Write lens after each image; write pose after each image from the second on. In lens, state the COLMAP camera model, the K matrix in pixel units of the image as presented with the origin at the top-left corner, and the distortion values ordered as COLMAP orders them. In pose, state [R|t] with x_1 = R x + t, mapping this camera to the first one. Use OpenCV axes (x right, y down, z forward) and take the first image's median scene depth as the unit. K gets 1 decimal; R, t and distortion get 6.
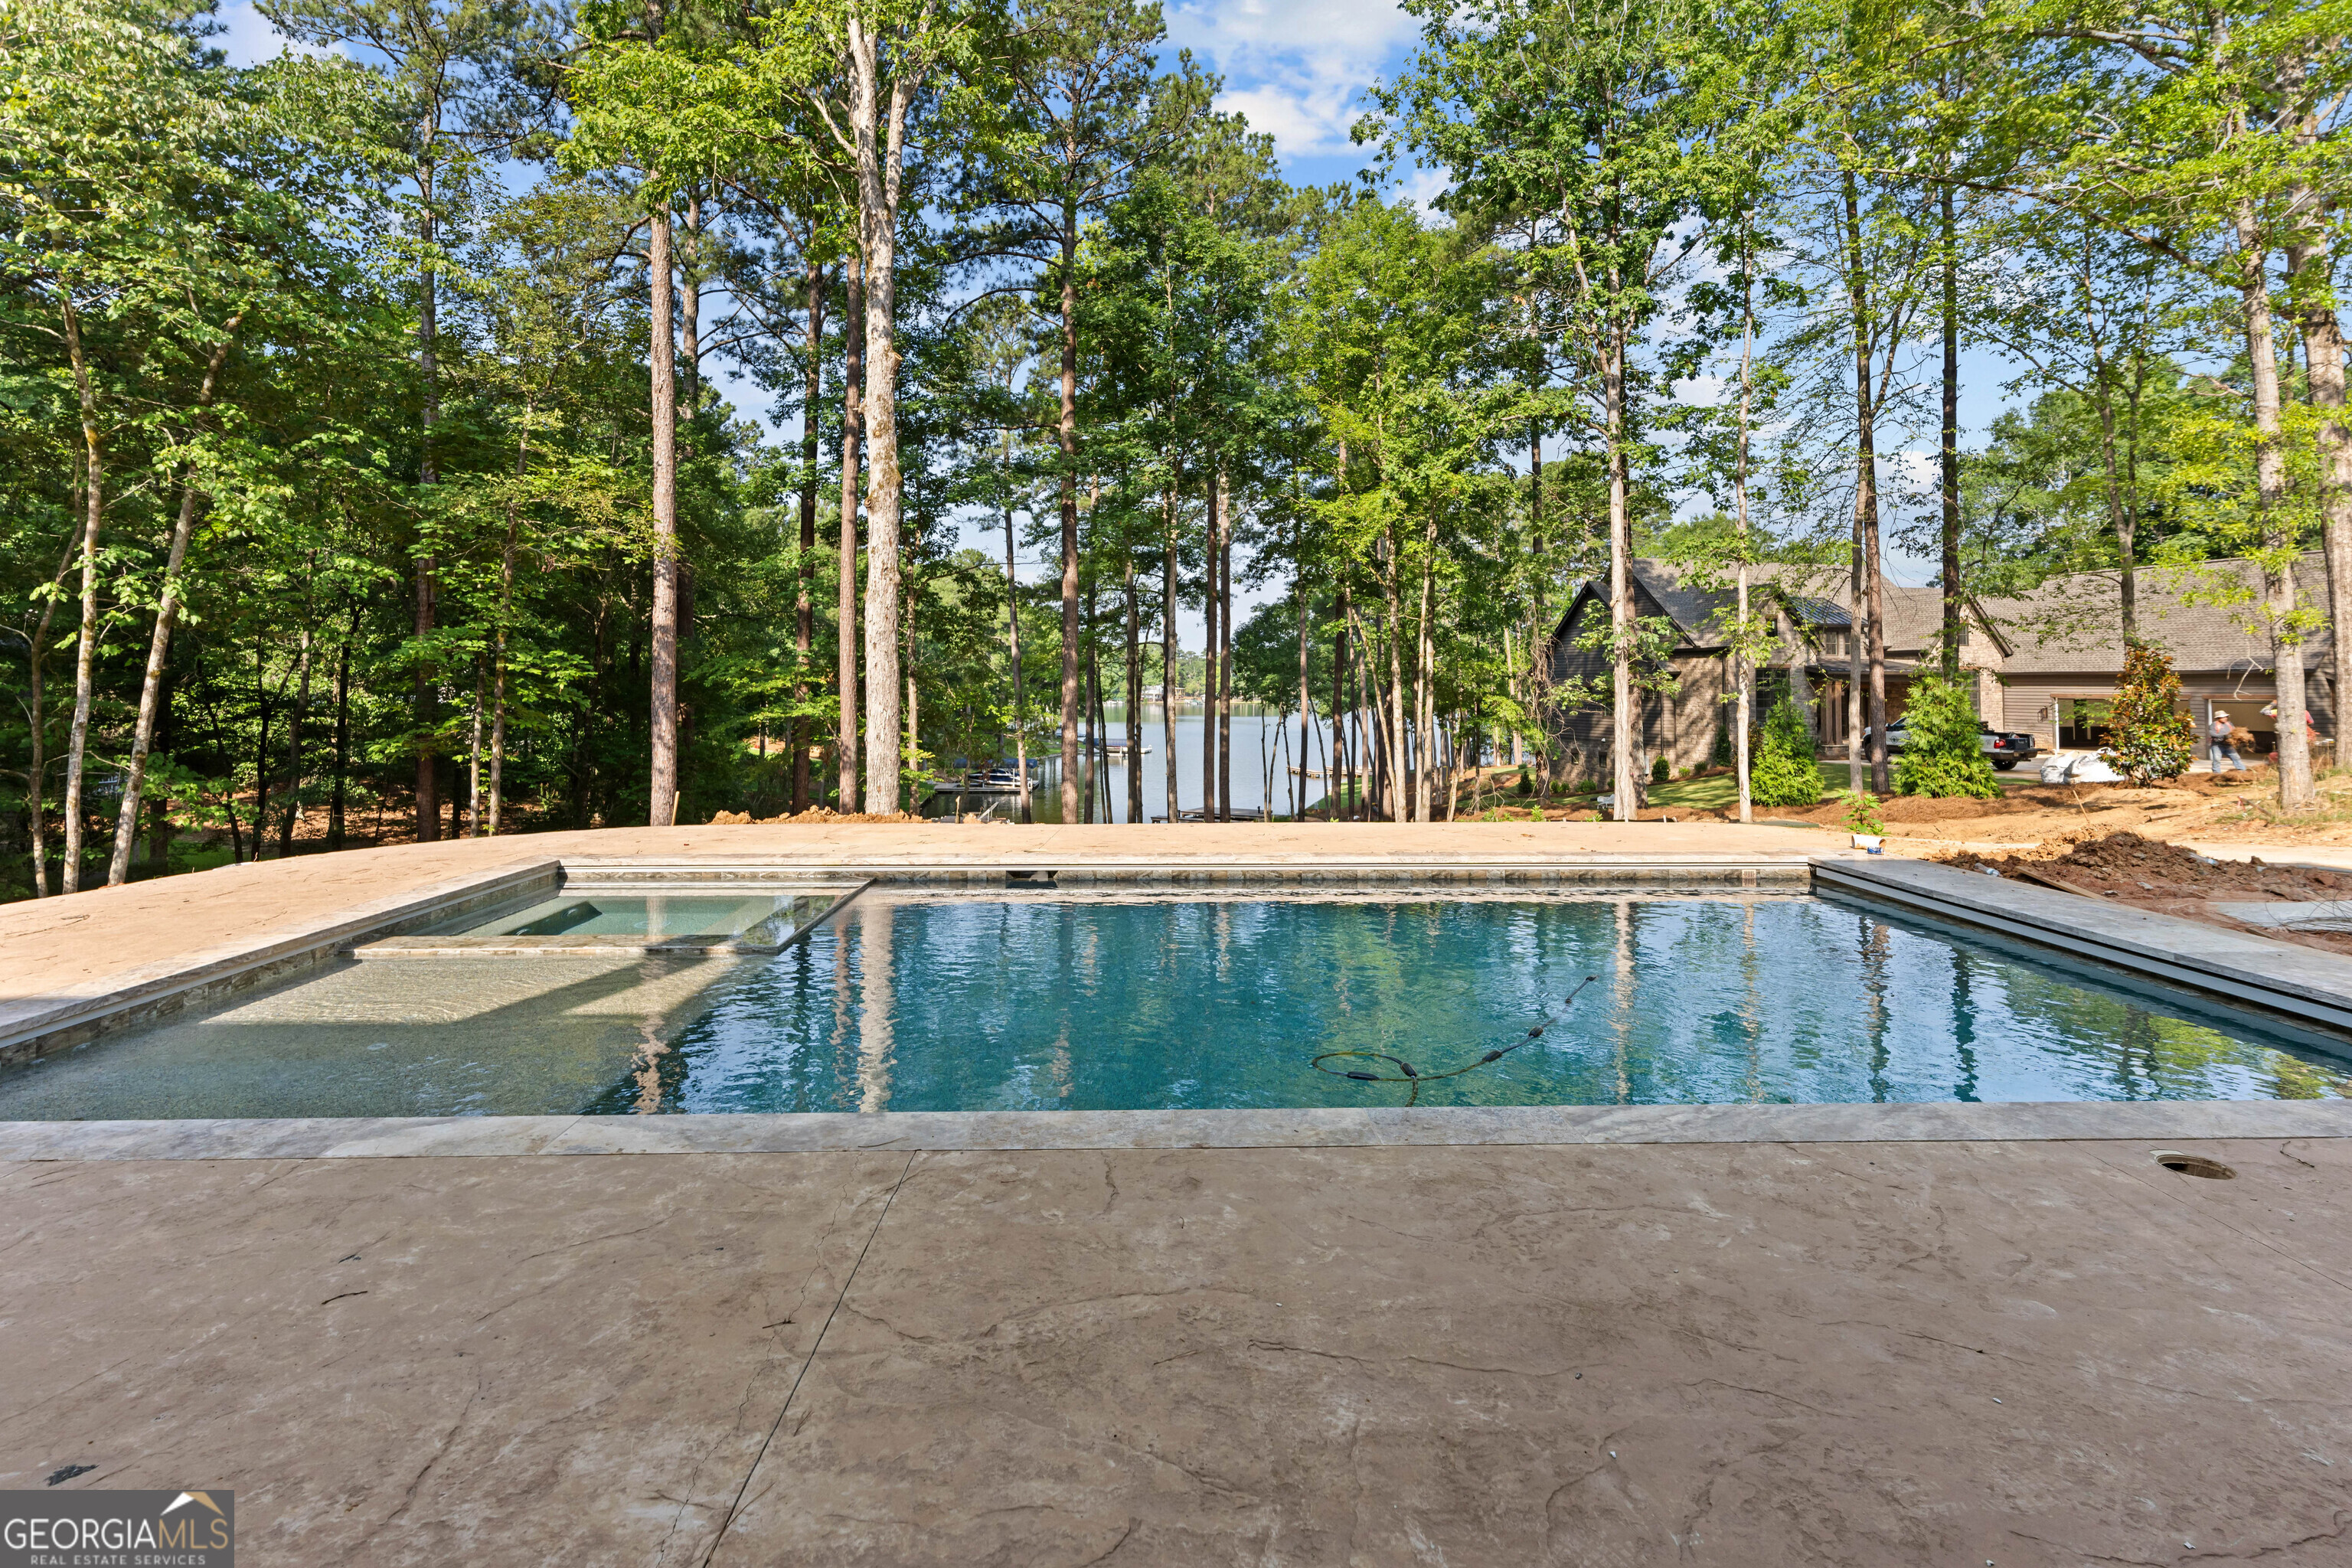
lens RADIAL K [[1189.3, 0, 1172.4], [0, 1189.3, 649.2], [0, 0, 1]] dist [-0.000100, -0.000034]
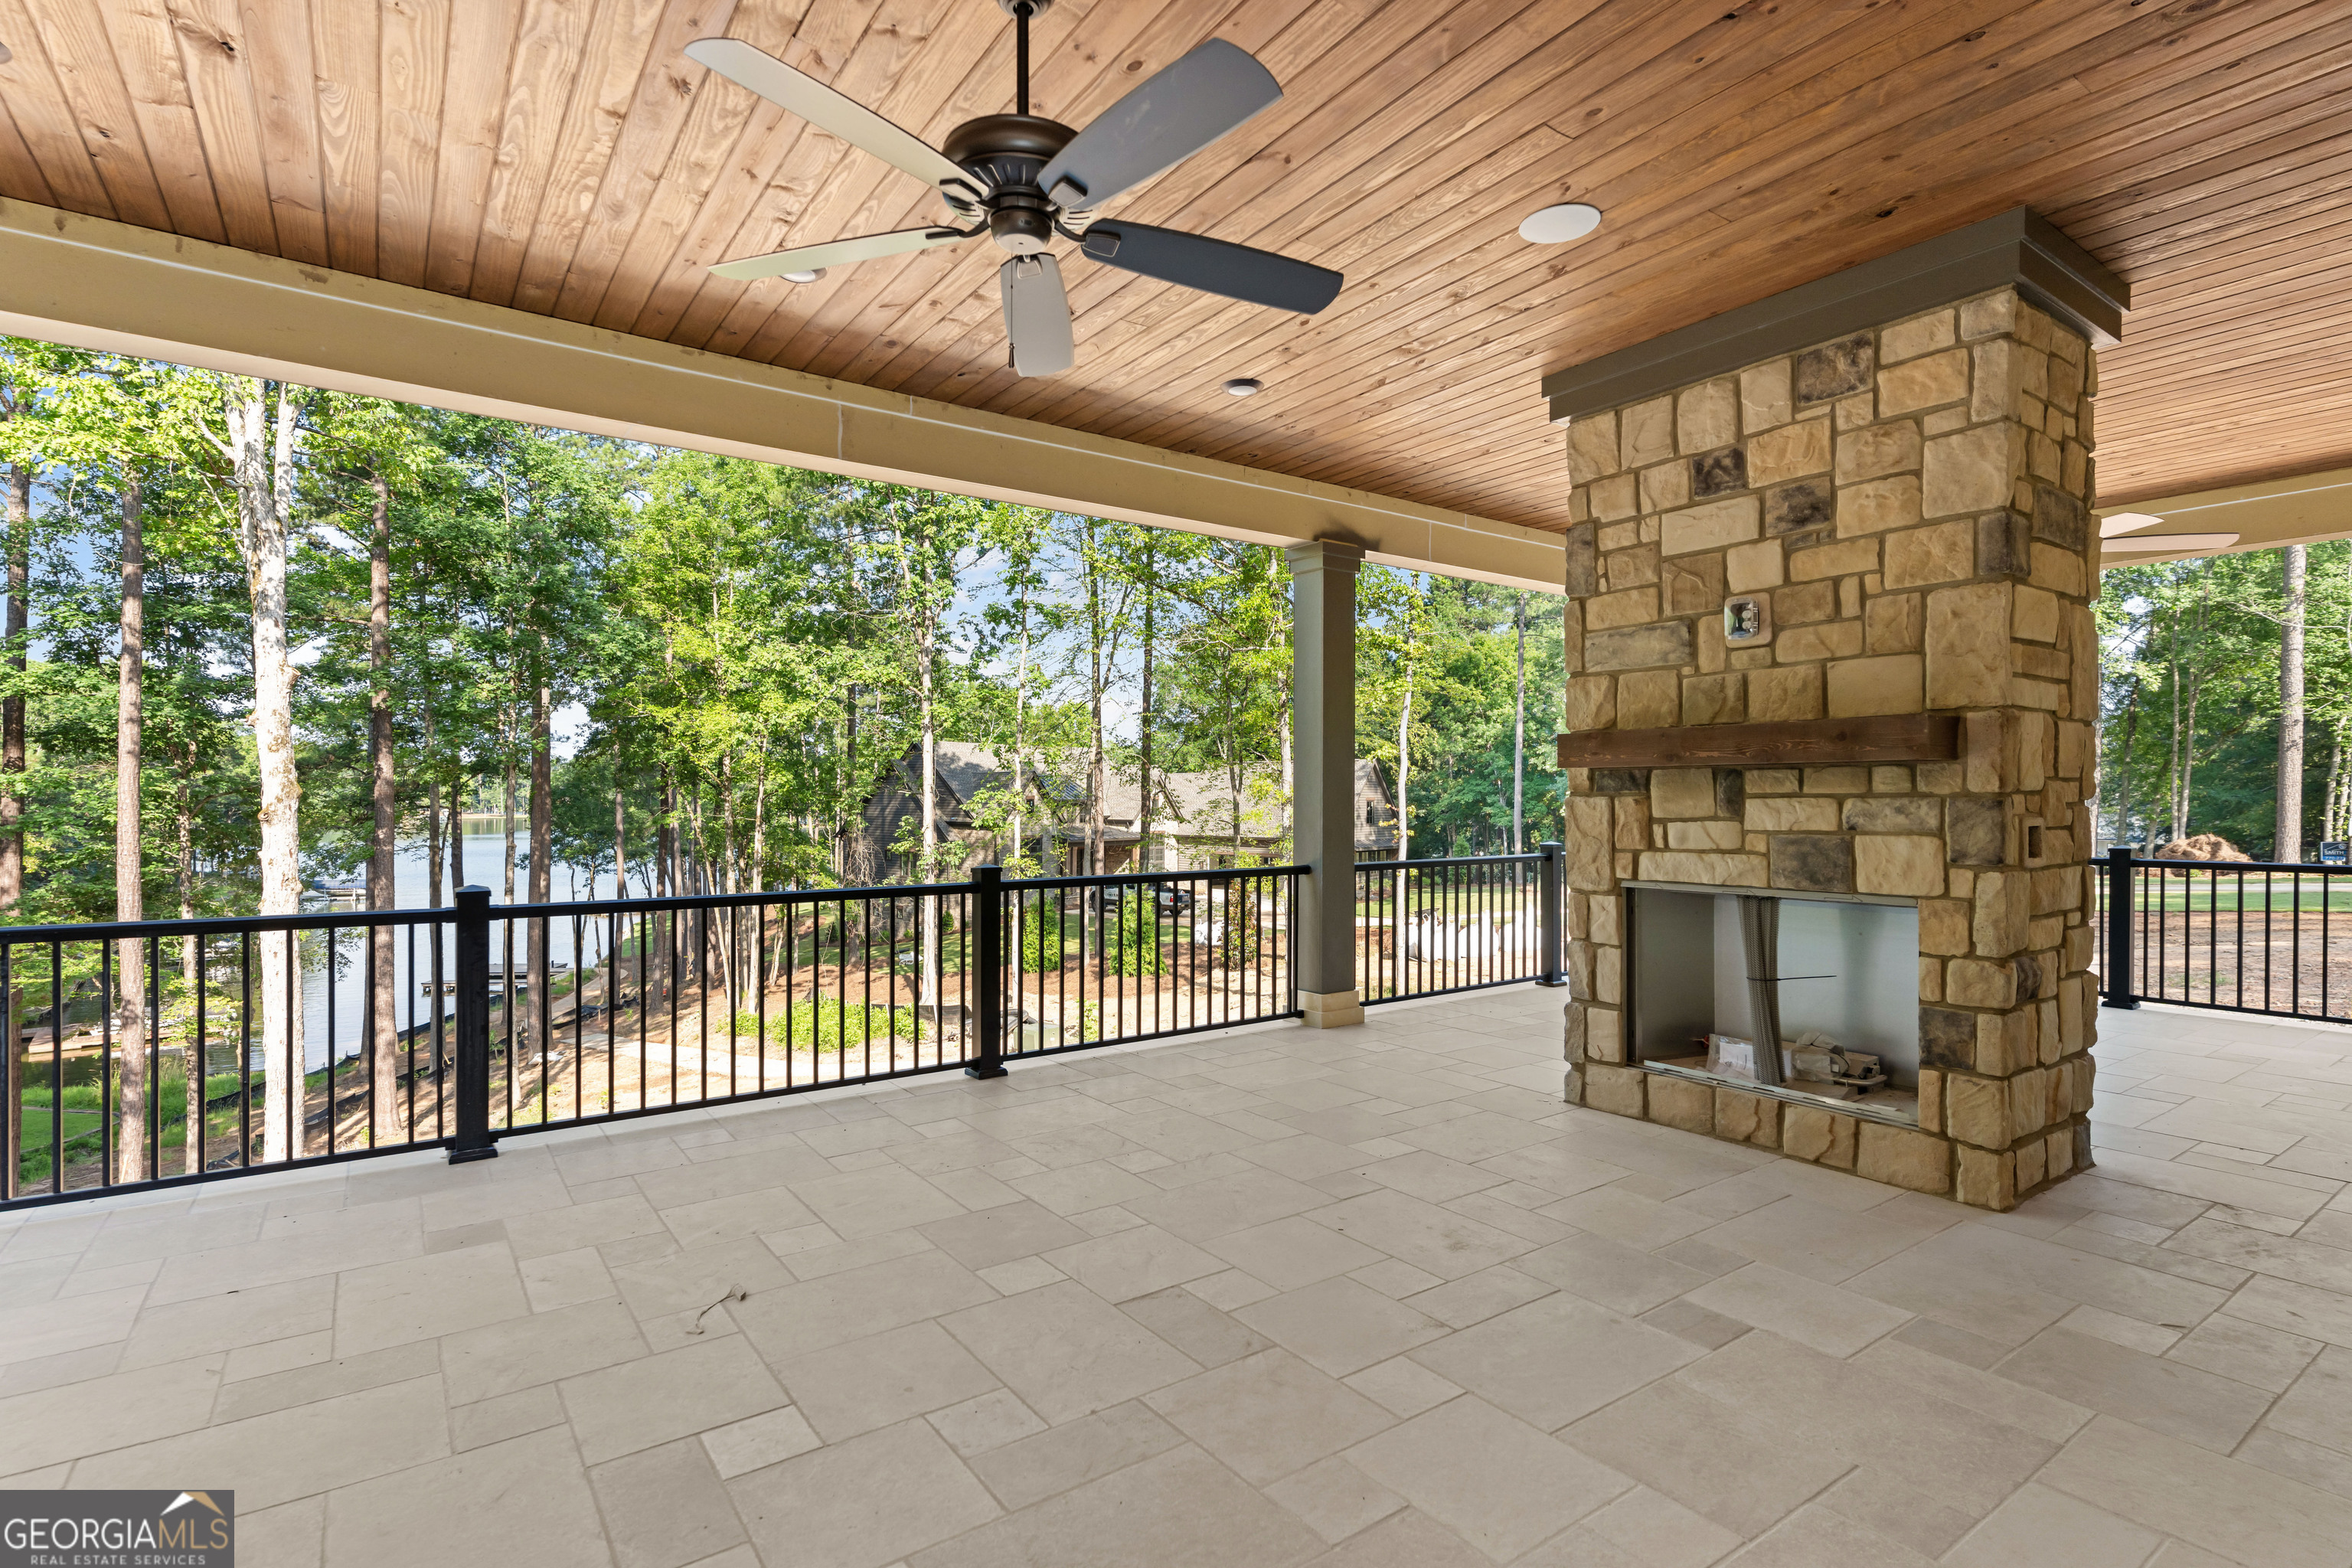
lens RADIAL K [[1136.6, 0, 1166.2], [0, 1136.6, 807.7], [0, 0, 1]] dist [-0.000169, -0.000030]
pose [[0.828219, -0.003505, 0.560393, -0.103380], [-0.020733, 0.999104, 0.036891, -0.116446], [-0.560021, -0.042173, 0.827405, -0.164245]]
